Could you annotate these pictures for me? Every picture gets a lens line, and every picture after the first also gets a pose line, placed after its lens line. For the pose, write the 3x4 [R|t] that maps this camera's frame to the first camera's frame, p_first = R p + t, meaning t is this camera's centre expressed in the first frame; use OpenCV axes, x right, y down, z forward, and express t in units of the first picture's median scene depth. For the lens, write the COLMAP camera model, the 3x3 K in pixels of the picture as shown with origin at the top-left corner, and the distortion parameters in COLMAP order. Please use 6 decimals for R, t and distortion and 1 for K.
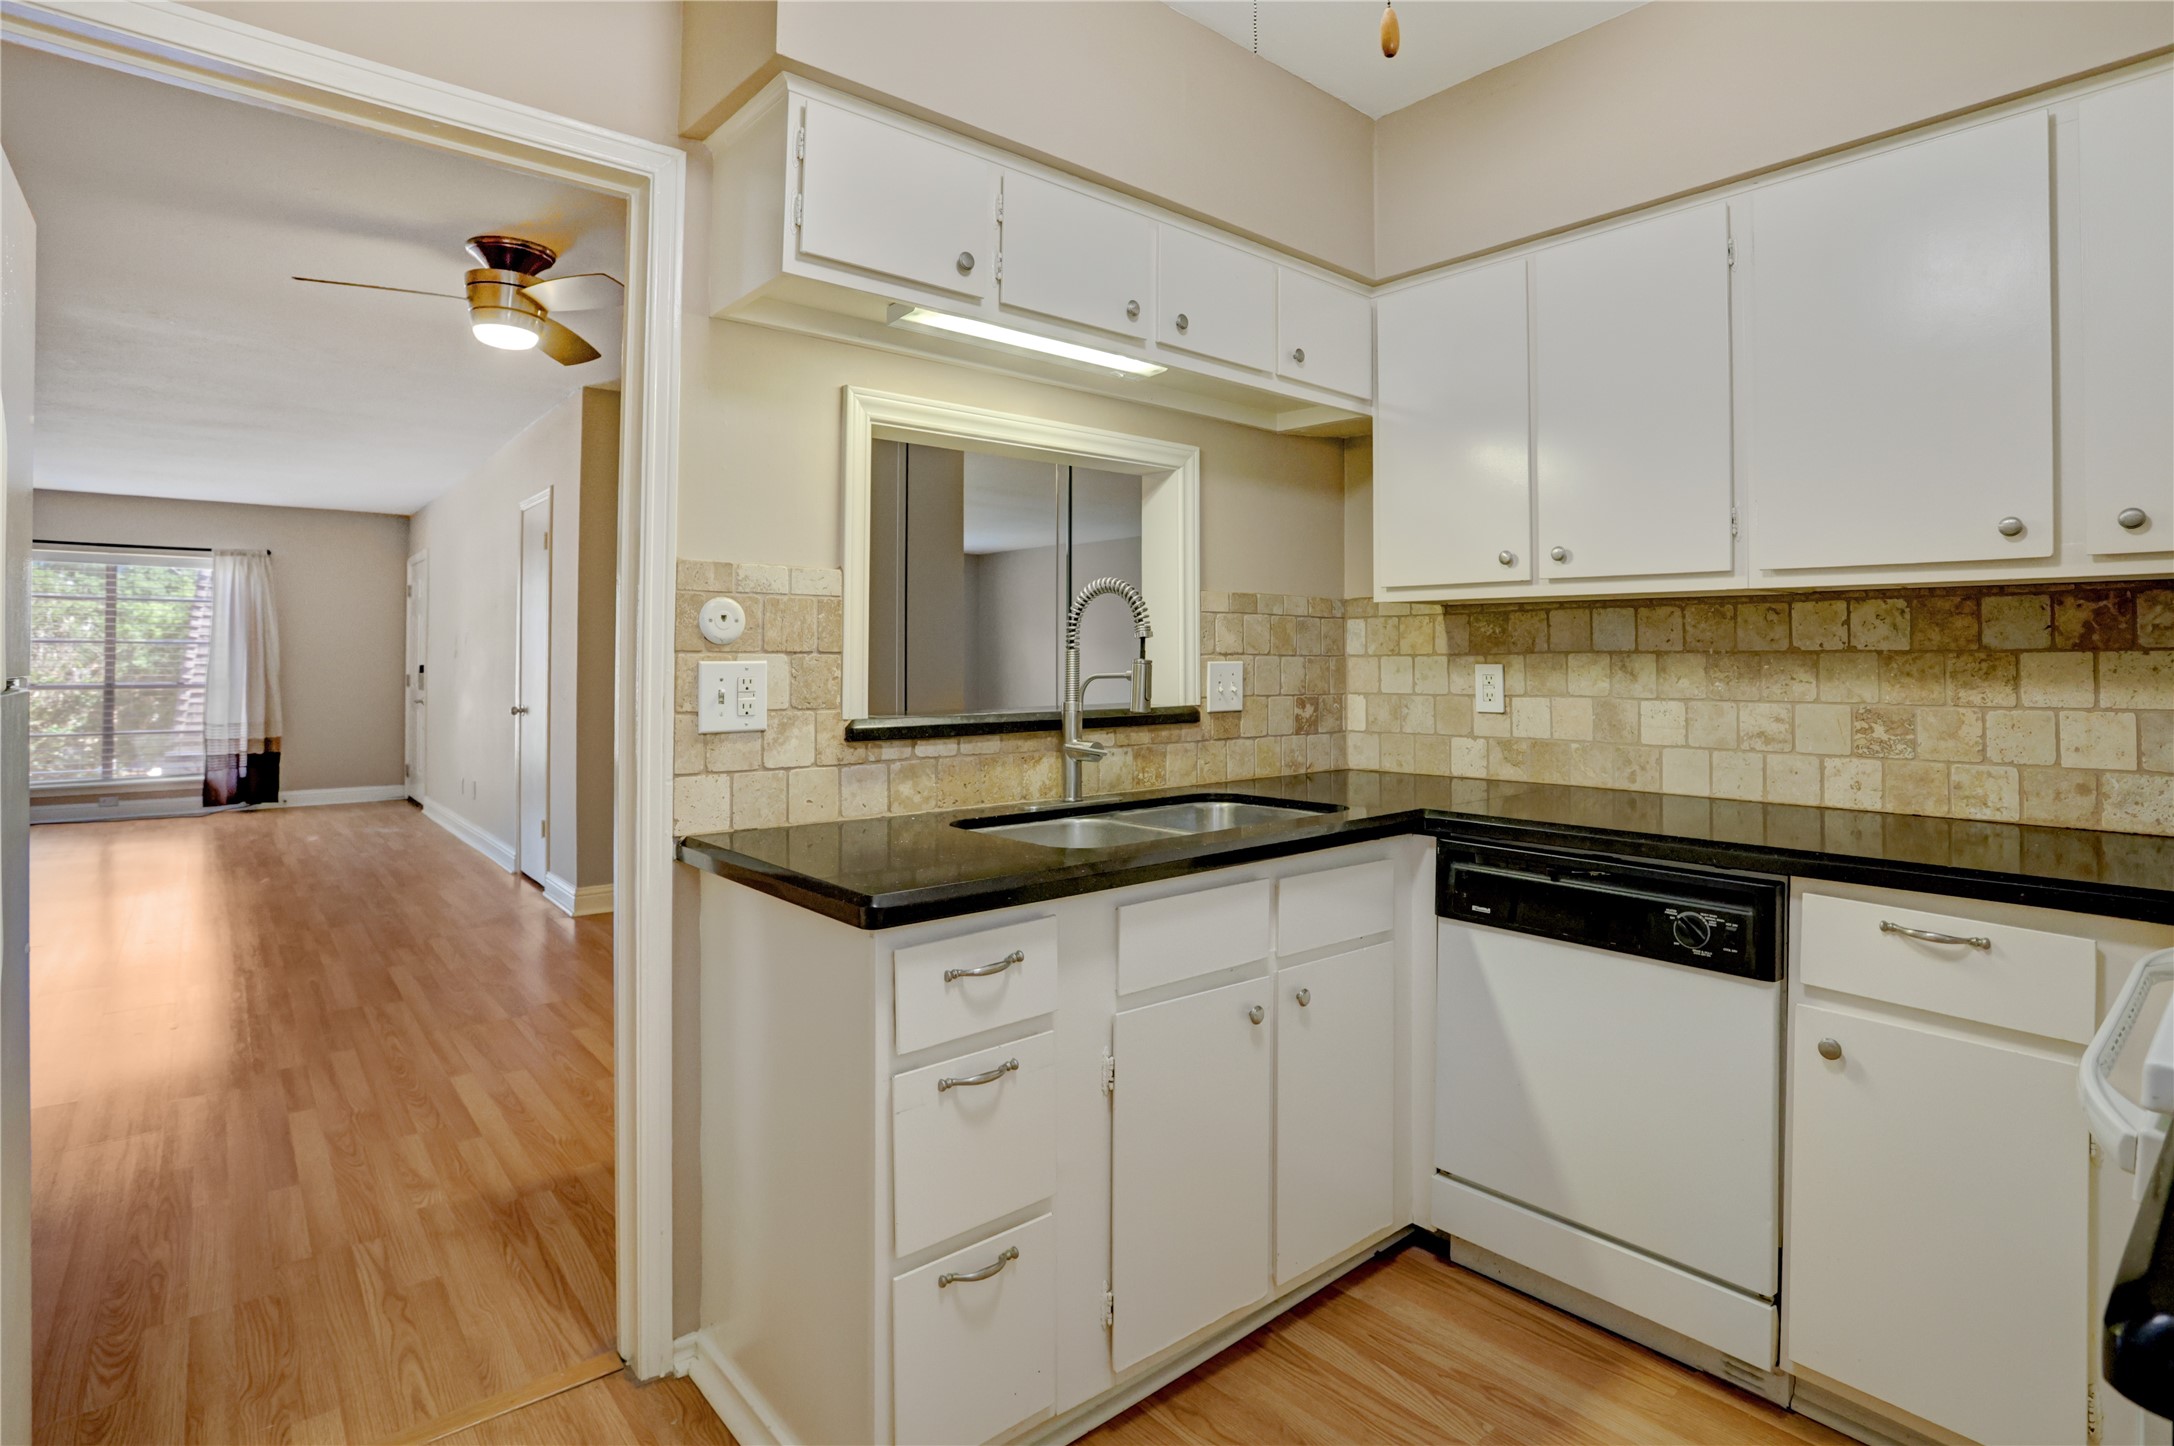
lens RADIAL K [[1098.8, 0, 1102.2], [0, 1098.8, 644.8], [0, 0, 1]] dist [-0.049922, 0.011149]
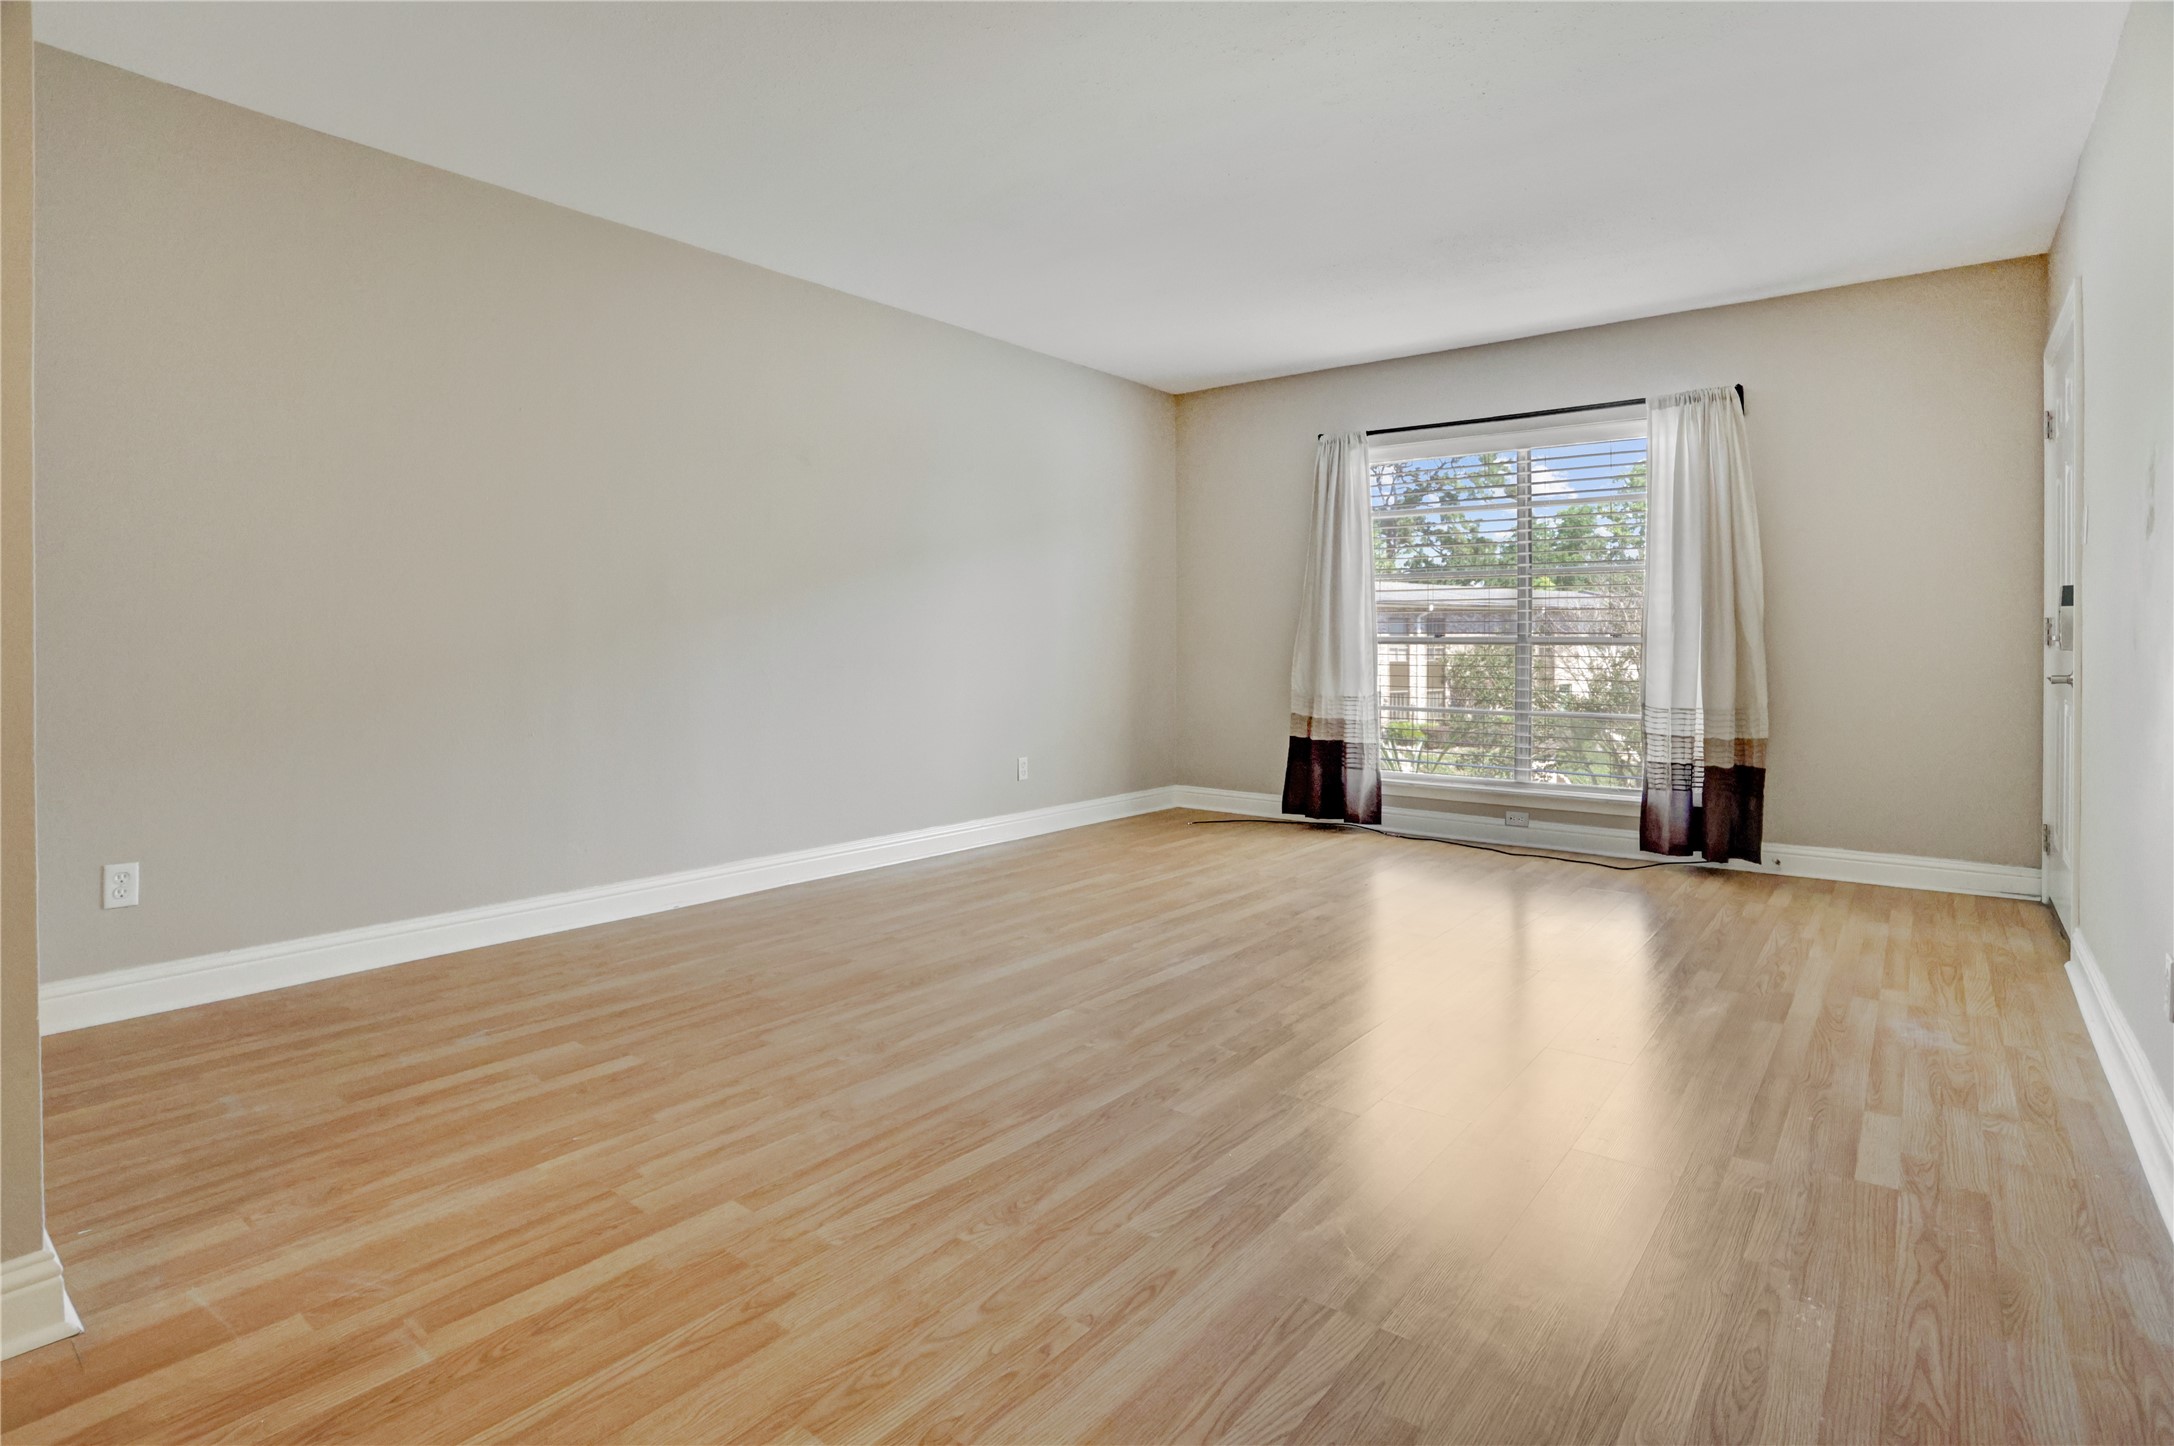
lens RADIAL K [[1098.8, 0, 1024.8], [0, 1098.8, 652.8], [0, 0, 1]] dist [-0.049922, 0.011149]
pose [[0.169028, 0.007568, -0.985582, -0.363557], [0.018880, 0.999762, 0.010915, 0.036755], [0.985430, -0.020453, 0.168845, 0.644870]]
